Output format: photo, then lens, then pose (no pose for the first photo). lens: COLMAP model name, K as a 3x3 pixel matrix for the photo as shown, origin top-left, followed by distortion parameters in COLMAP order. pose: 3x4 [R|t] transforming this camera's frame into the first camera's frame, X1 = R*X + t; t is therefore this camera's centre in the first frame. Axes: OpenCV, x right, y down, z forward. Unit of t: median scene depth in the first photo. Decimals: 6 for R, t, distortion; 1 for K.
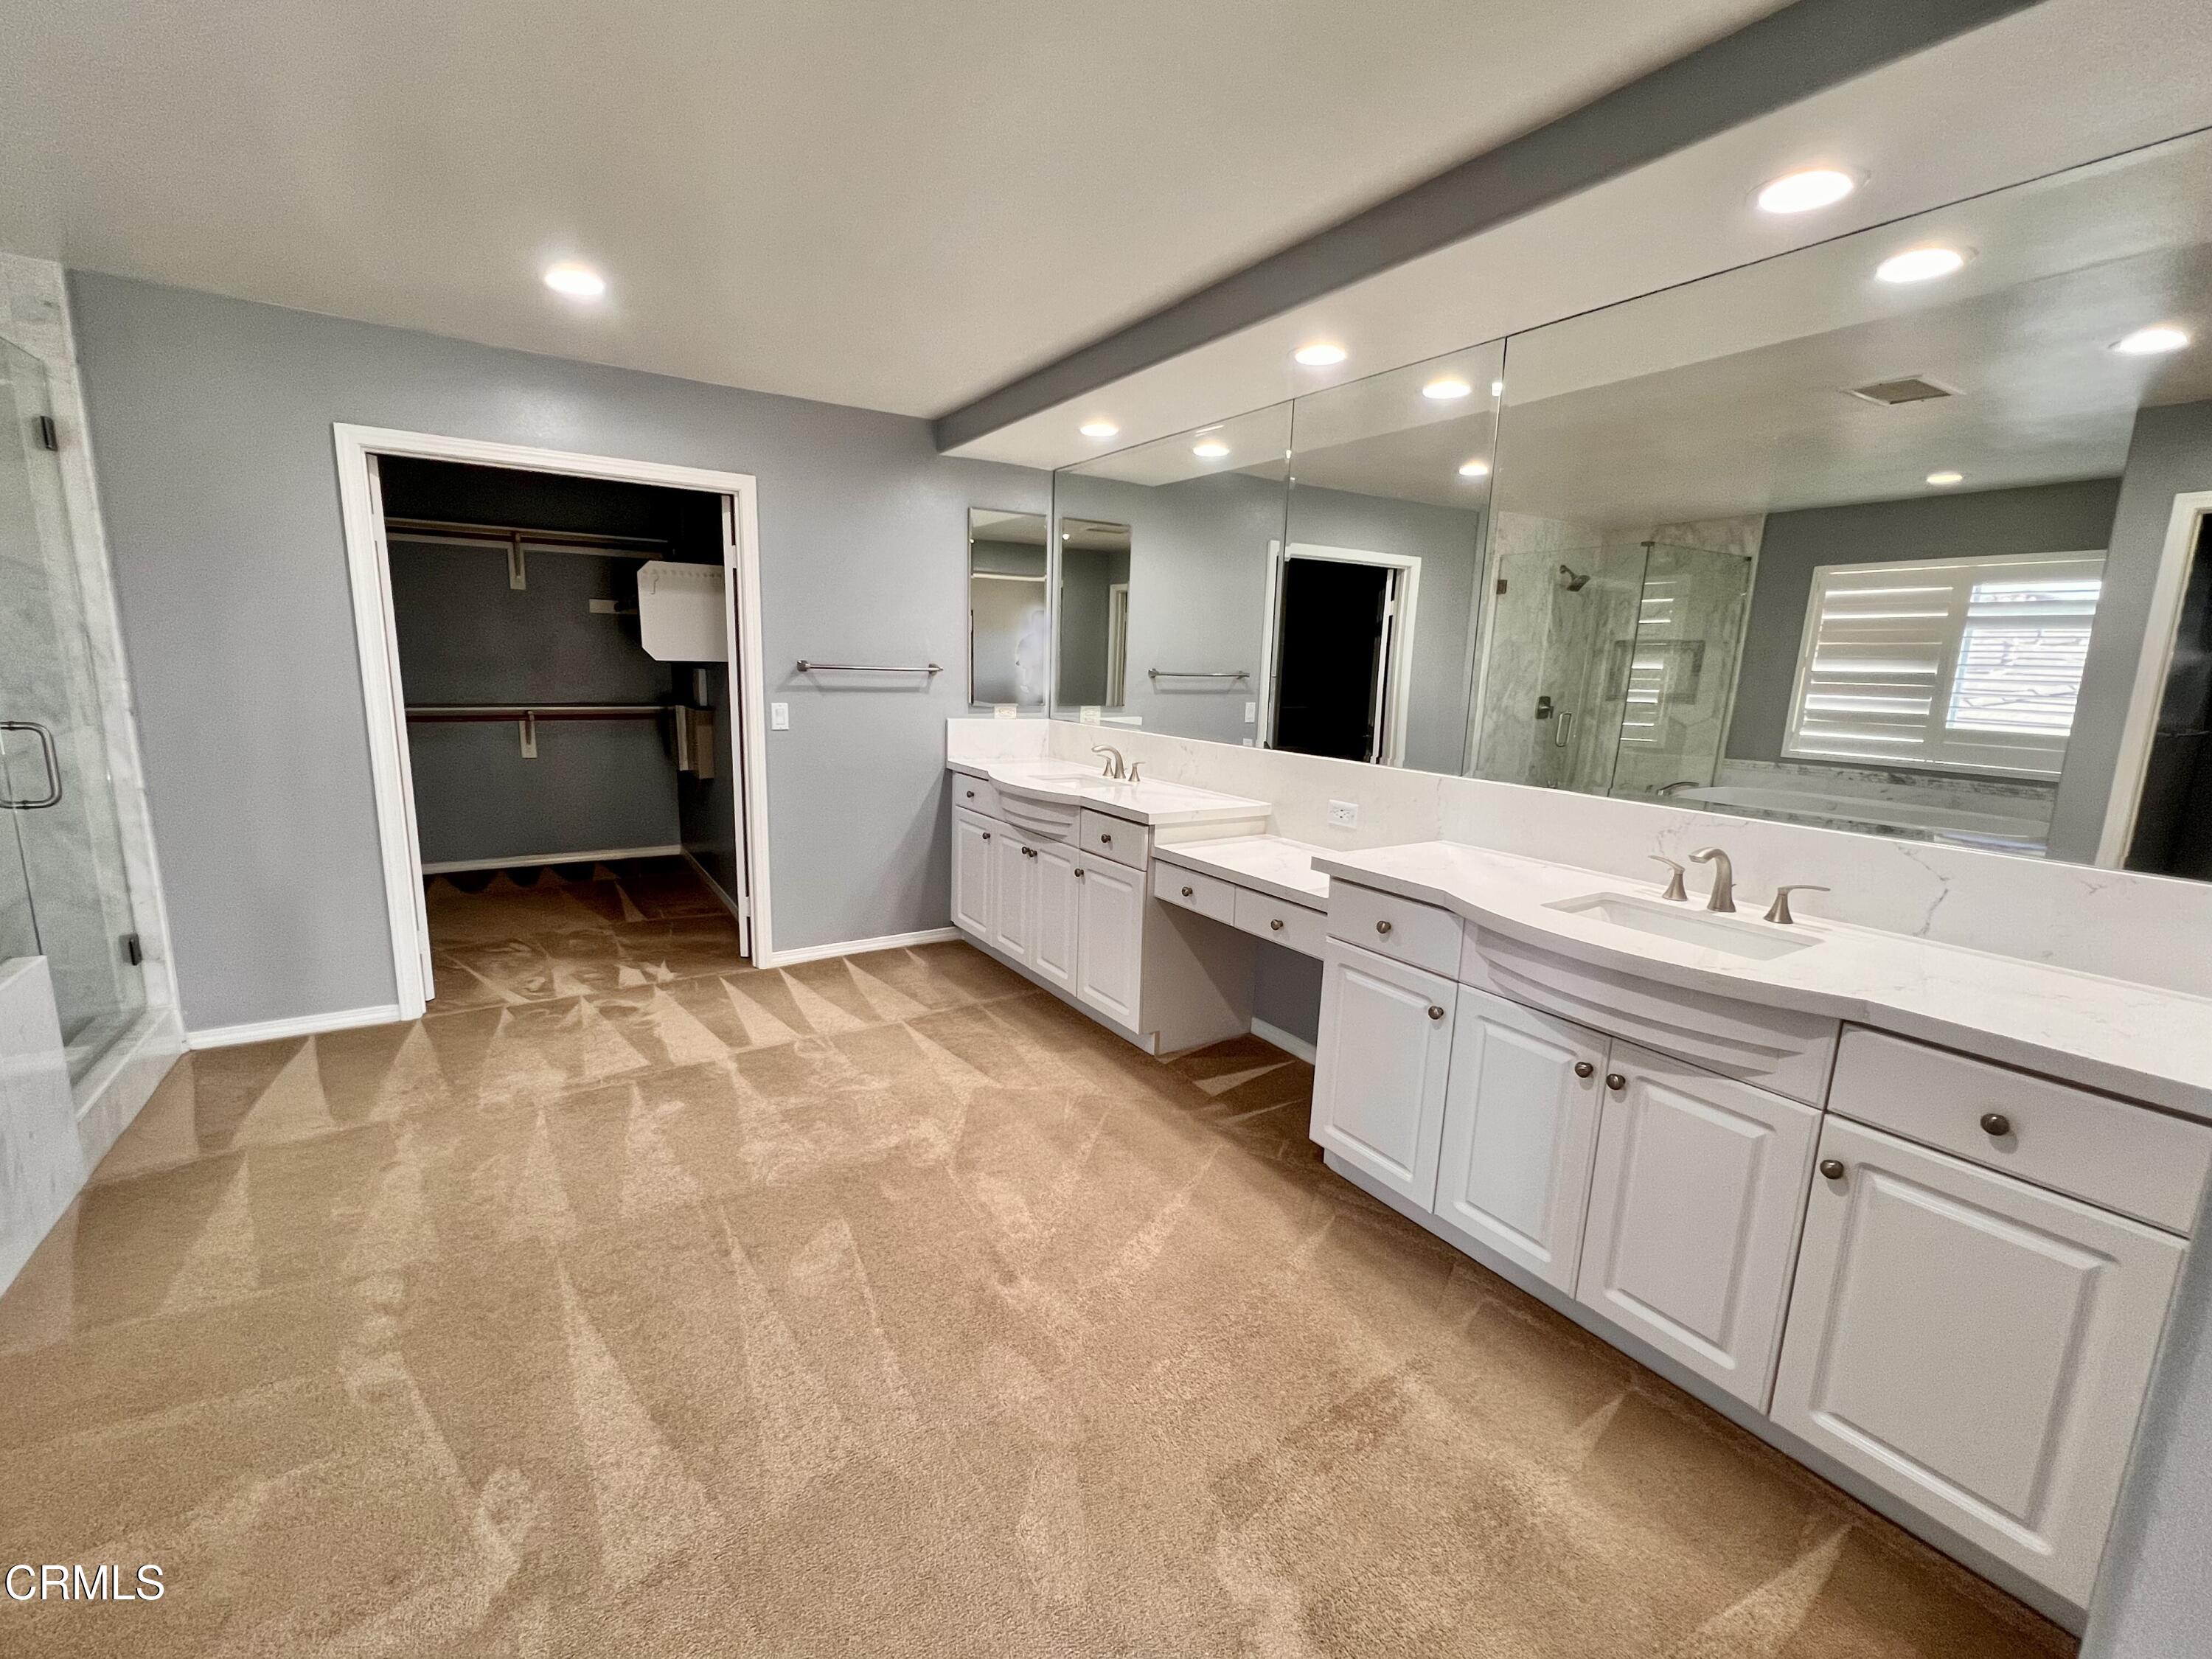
lens RADIAL K [[923.9, 0, 1101.5], [0, 923.9, 835.4], [0, 0, 1]] dist [-0.001354, 0.000058]
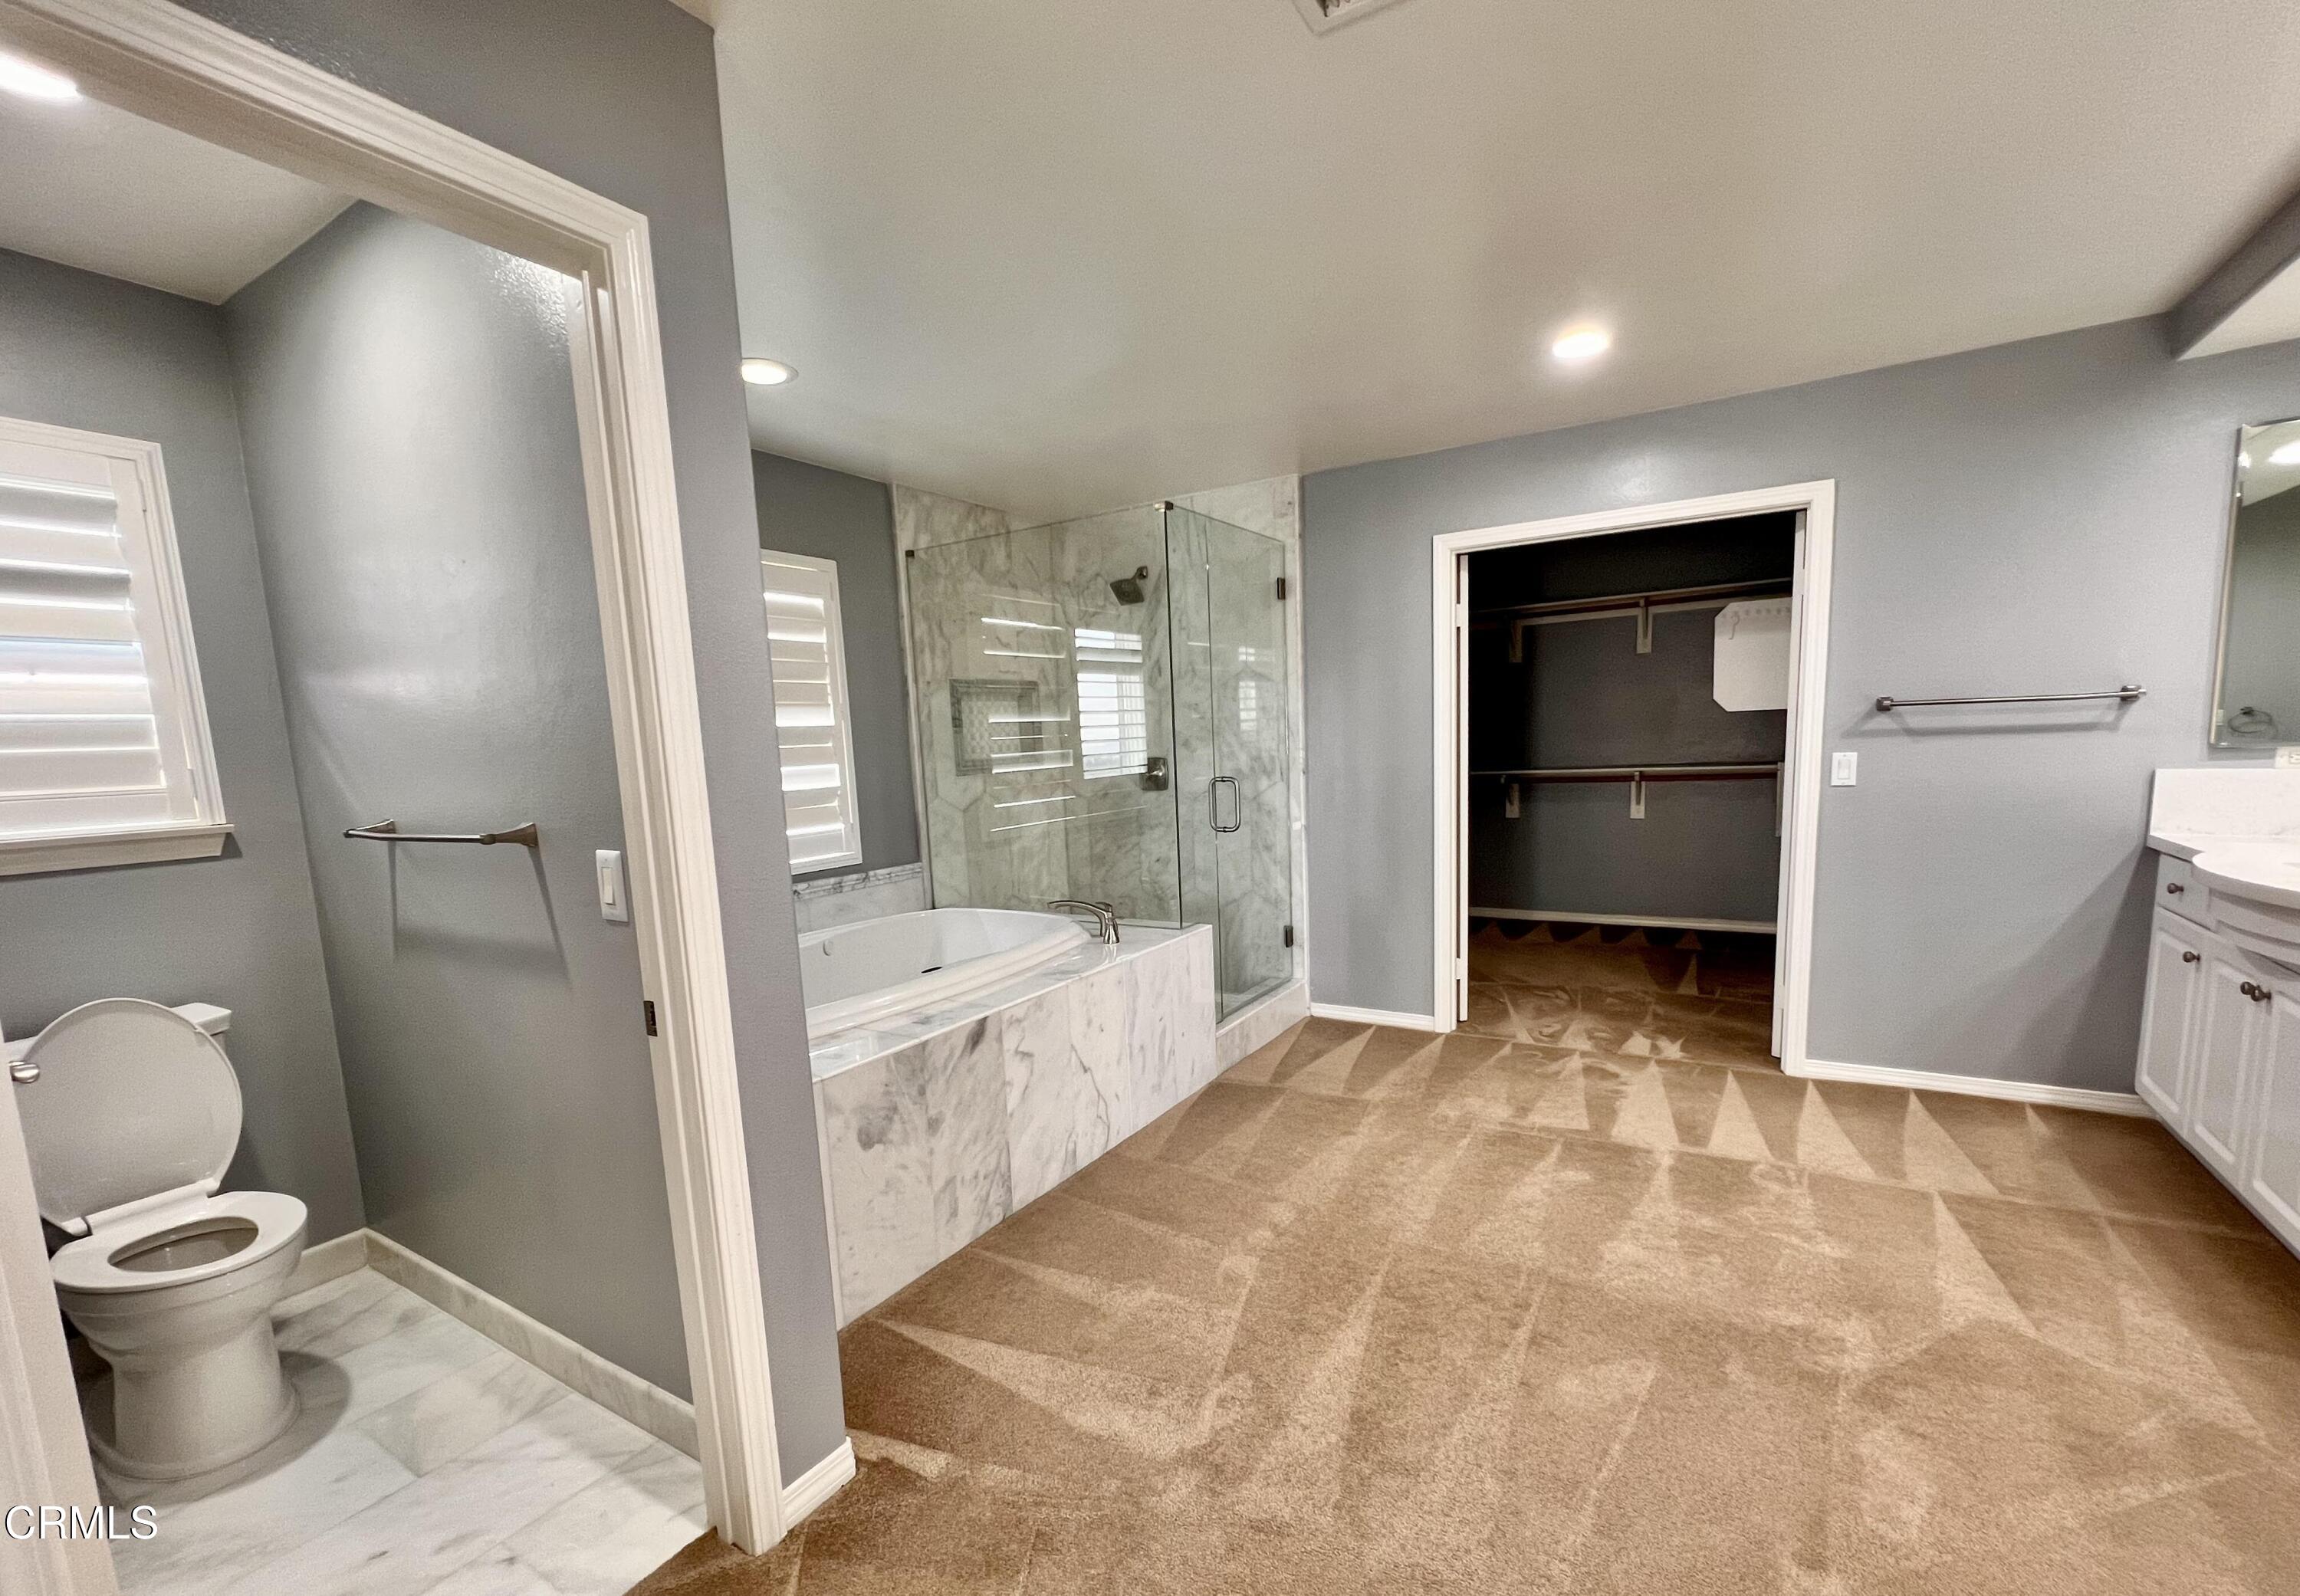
lens RADIAL K [[968.2, 0, 1158.4], [0, 968.2, 864.7], [0, 0, 1]] dist [0.000664, -0.000360]
pose [[0.438921, 0.068635, -0.895901, 0.187118], [-0.110534, 0.993629, 0.021969, 0.001706], [0.891701, 0.089385, 0.443711, 0.127029]]
